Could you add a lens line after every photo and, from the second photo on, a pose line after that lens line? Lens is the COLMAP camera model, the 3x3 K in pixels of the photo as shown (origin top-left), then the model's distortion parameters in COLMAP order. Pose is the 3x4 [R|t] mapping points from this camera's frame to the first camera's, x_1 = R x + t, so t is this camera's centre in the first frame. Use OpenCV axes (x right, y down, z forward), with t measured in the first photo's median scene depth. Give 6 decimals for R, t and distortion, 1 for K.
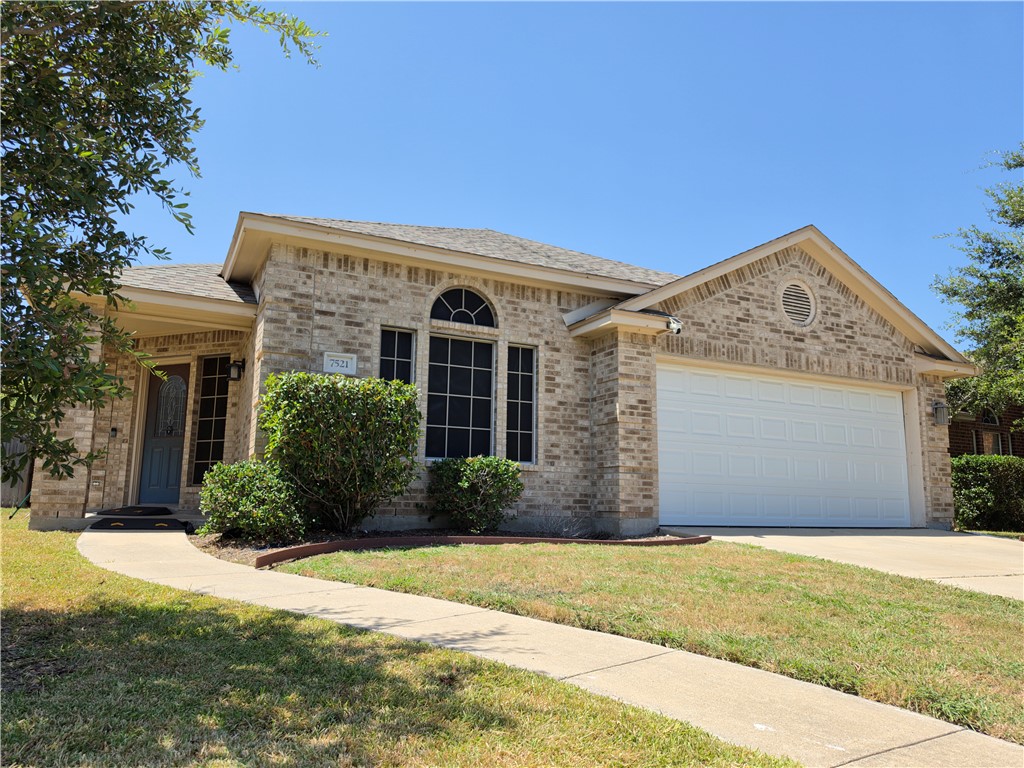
lens RADIAL K [[699.8, 0, 507.9], [0, 699.8, 398.9], [0, 0, 1]] dist [0.103675, -0.159801]
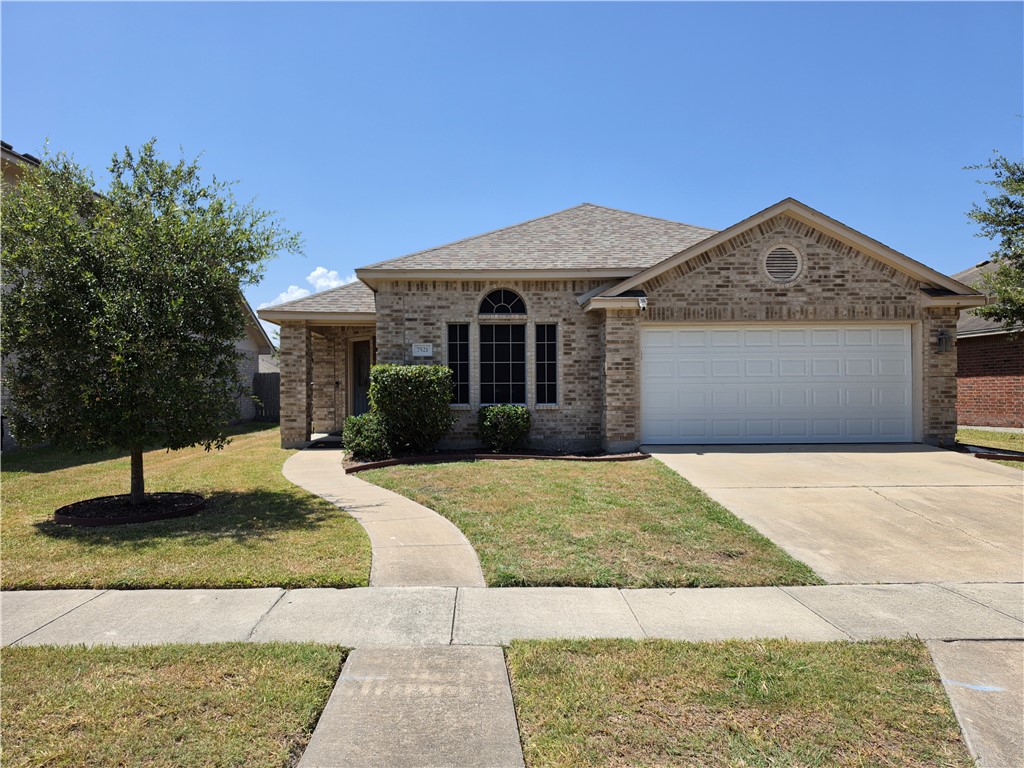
lens RADIAL K [[699.8, 0, 507.9], [0, 699.8, 398.9], [0, 0, 1]] dist [0.103675, -0.159801]
pose [[0.917600, -0.021509, -0.396923, 0.519899], [0.082445, 0.987120, 0.137103, -0.127440], [0.388861, -0.158530, 0.907554, -0.373526]]
